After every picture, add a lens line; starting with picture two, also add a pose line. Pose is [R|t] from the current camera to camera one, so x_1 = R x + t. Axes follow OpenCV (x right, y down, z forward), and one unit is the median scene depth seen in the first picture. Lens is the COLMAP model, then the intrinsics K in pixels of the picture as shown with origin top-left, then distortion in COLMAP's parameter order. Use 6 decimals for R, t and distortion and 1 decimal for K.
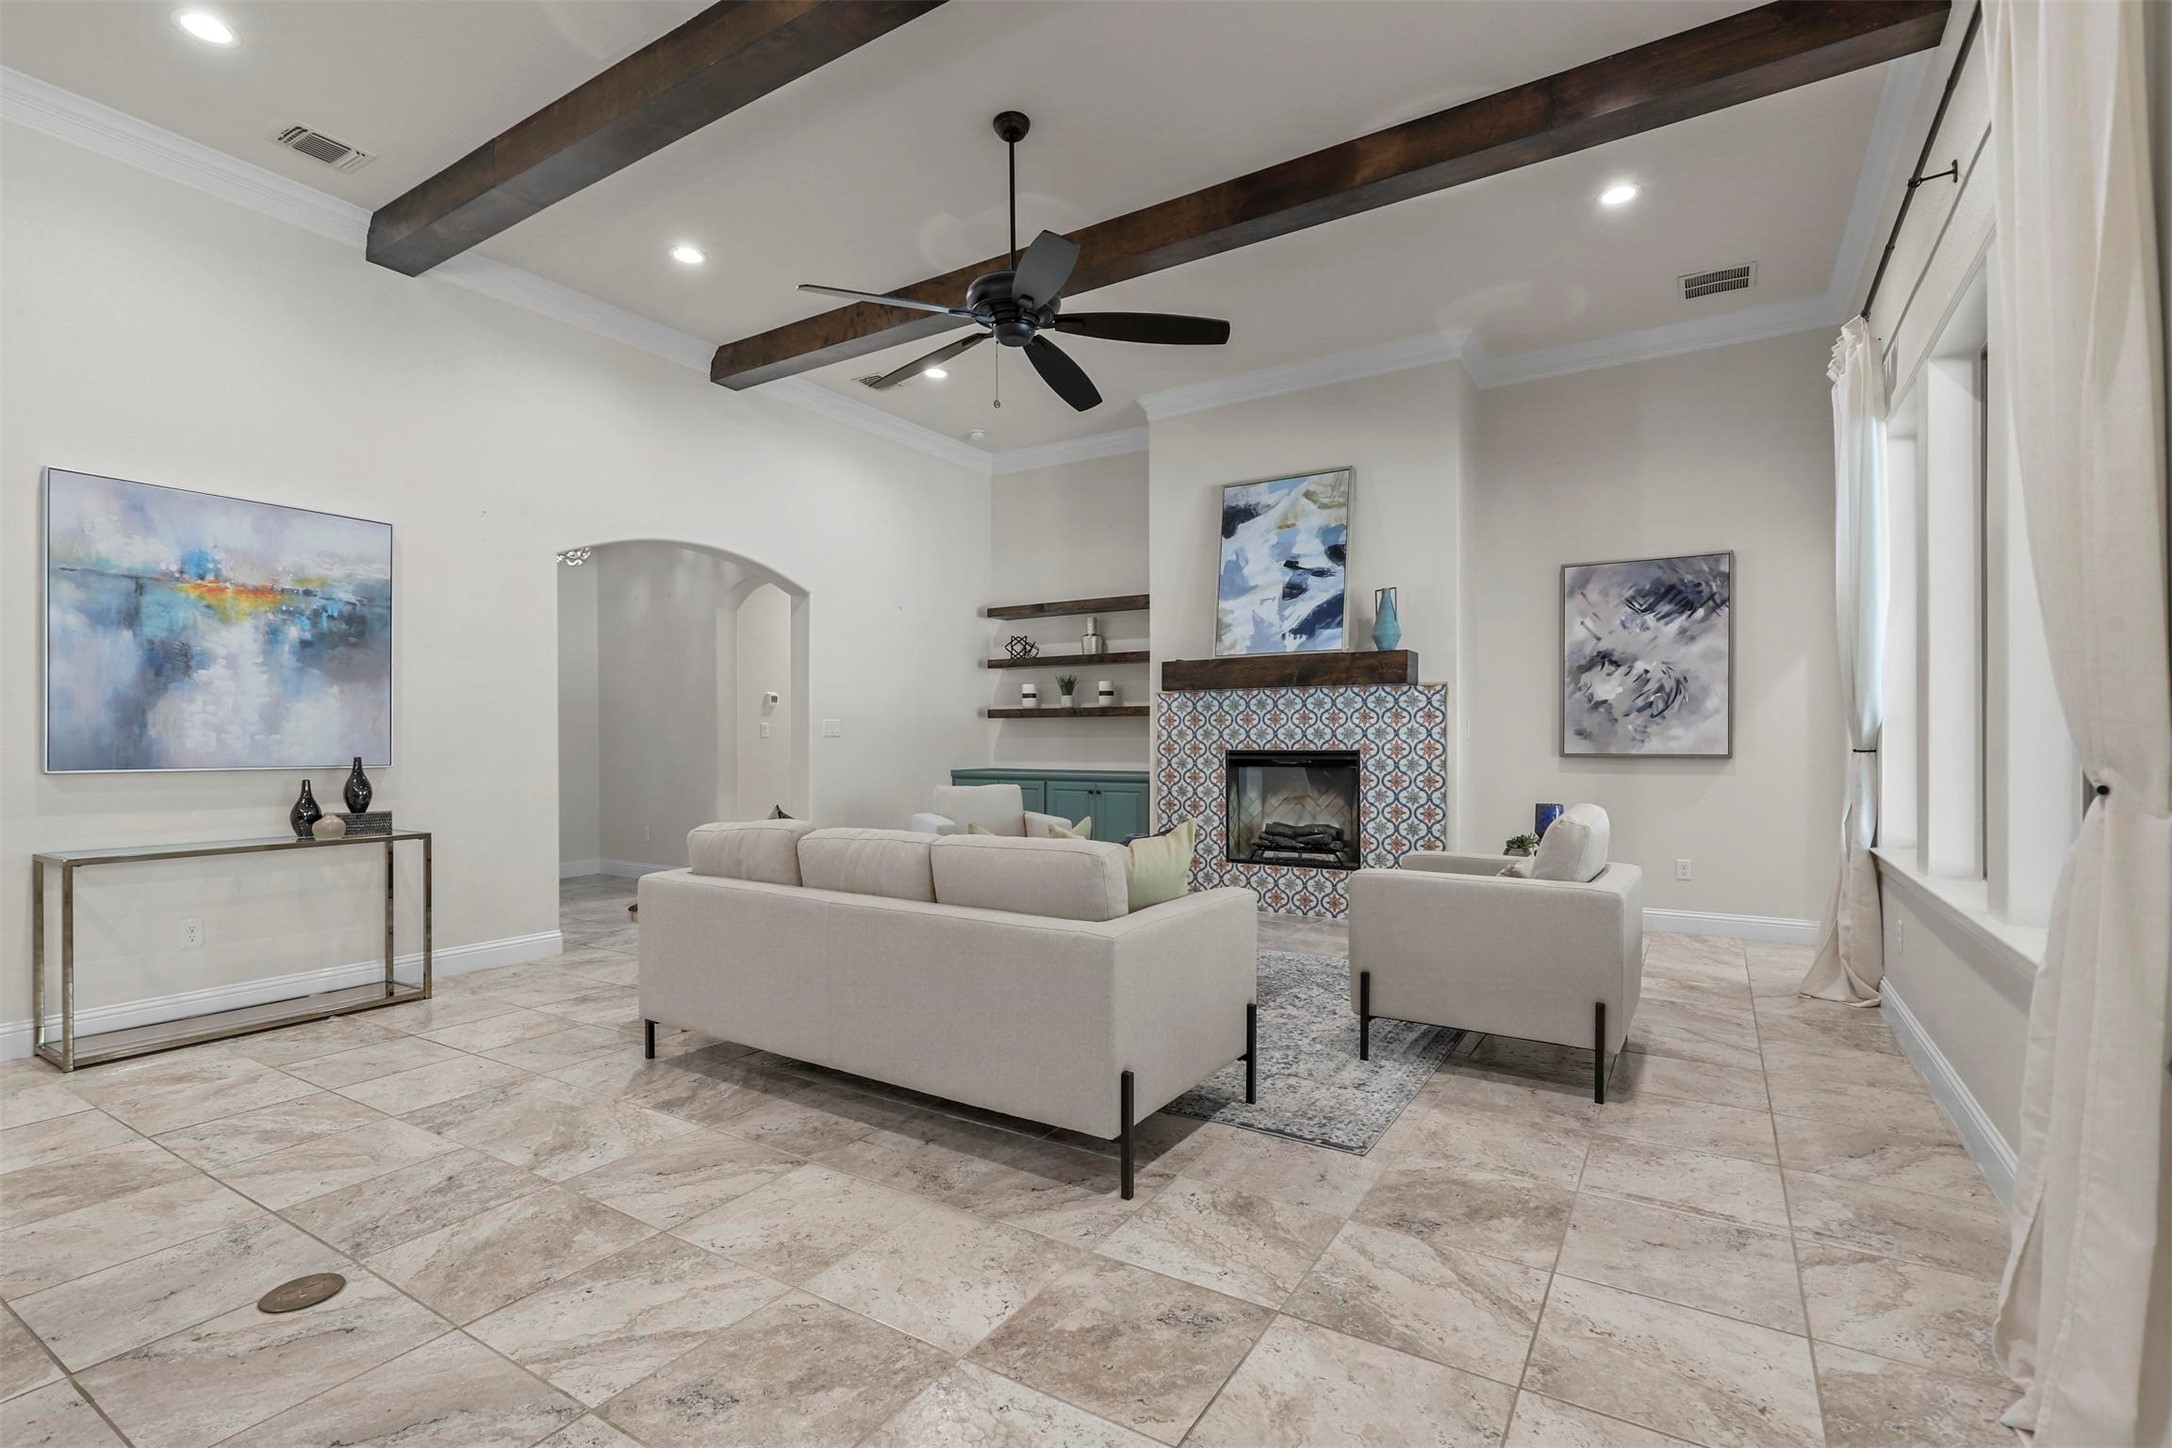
lens RADIAL K [[990.6, 0, 1088.6], [0, 990.6, 736.4], [0, 0, 1]] dist [-0.000341, 0.000231]
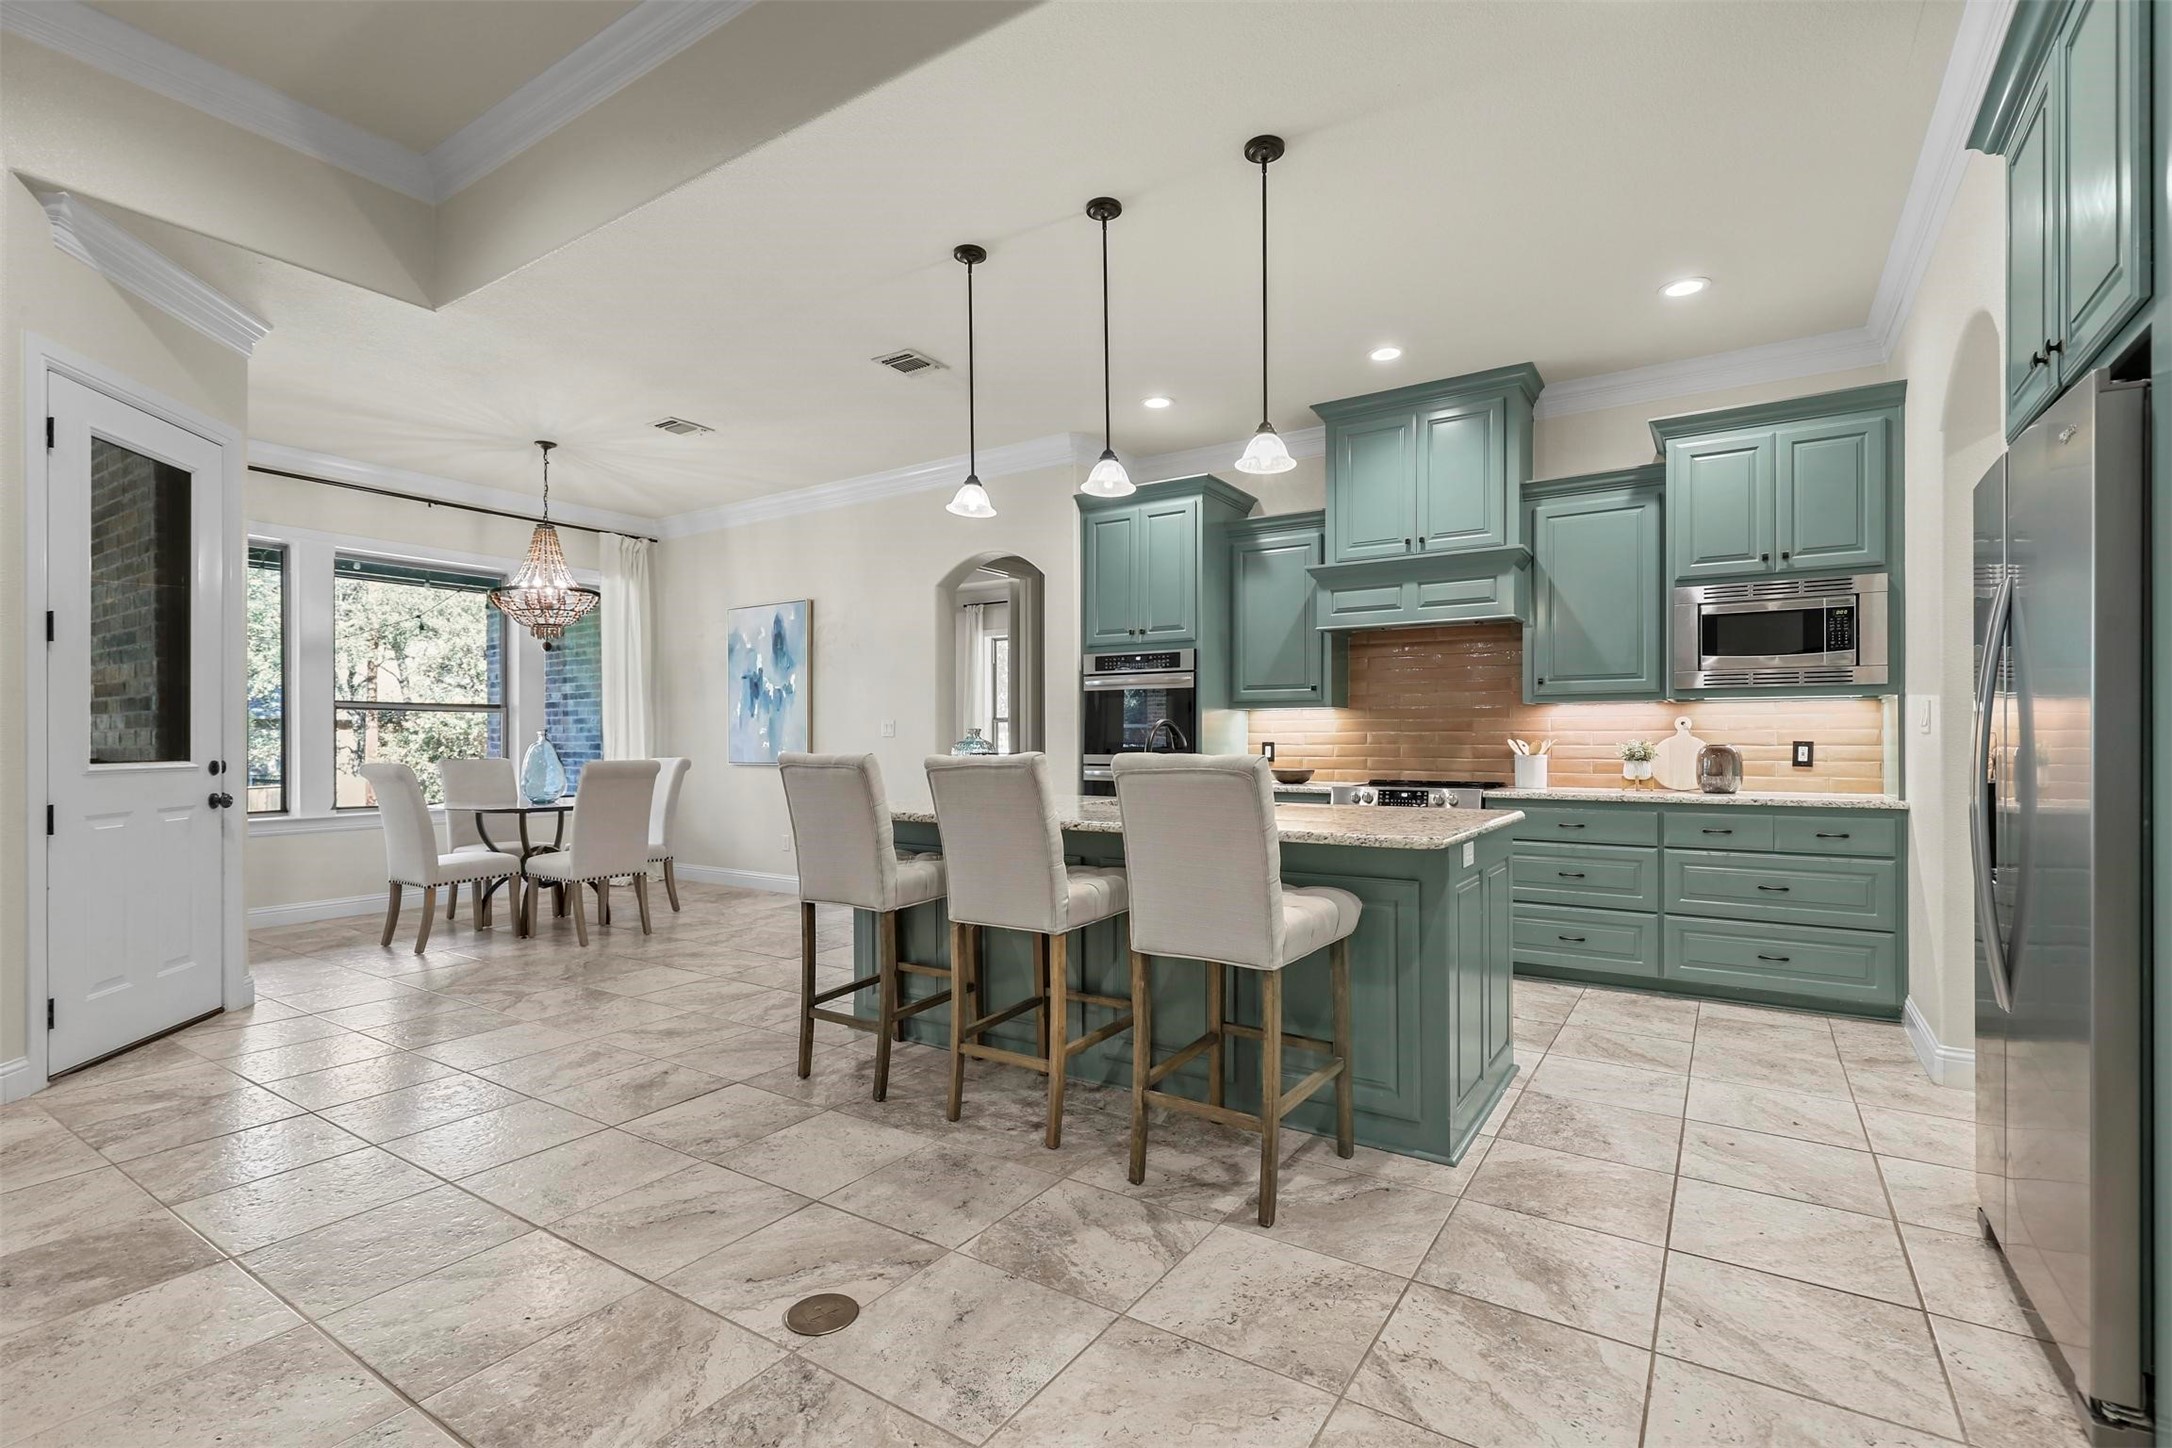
lens RADIAL K [[990.6, 0, 1088.6], [0, 990.6, 736.4], [0, 0, 1]] dist [-0.000341, 0.000231]
pose [[-0.999698, 0.006516, 0.023677, -0.368425], [0.006452, 0.999975, -0.002771, 0.001638], [-0.023695, -0.002618, -0.999716, 0.668396]]
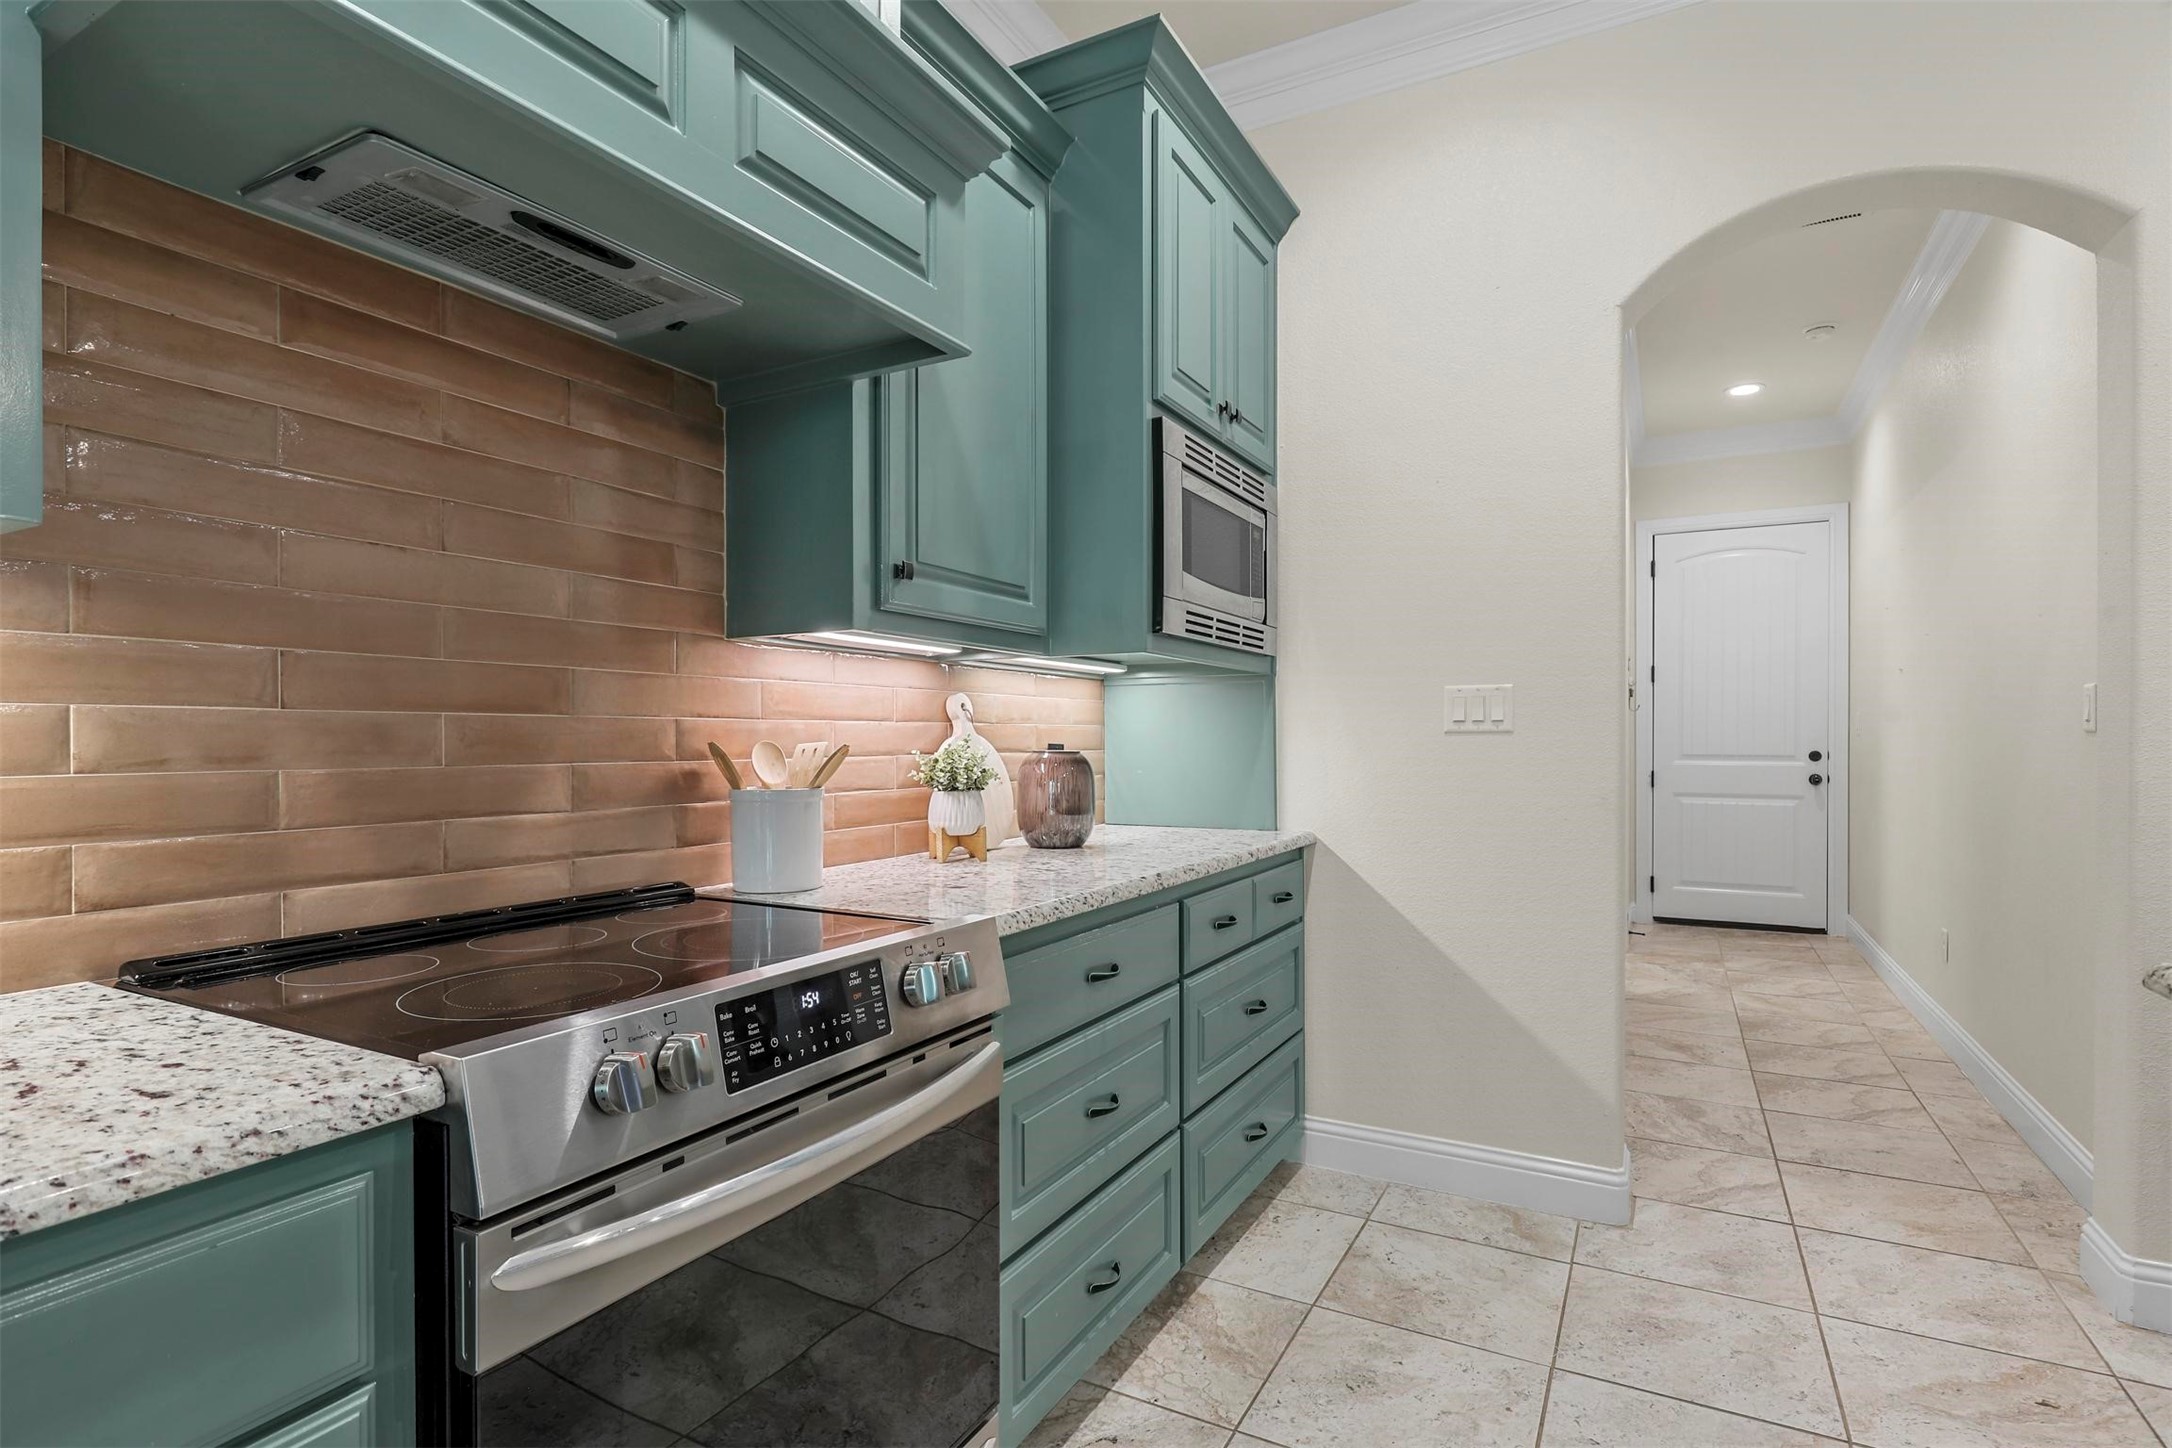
lens RADIAL K [[1075.9, 0, 1079.9], [0, 1075.9, 743.1], [0, 0, 1]] dist [-0.000578, 0.000065]
pose [[0.057505, 0.008951, -0.998305, -0.416555], [0.001211, 0.999958, 0.009036, 0.002191], [0.998345, -0.001728, 0.057491, -0.123355]]
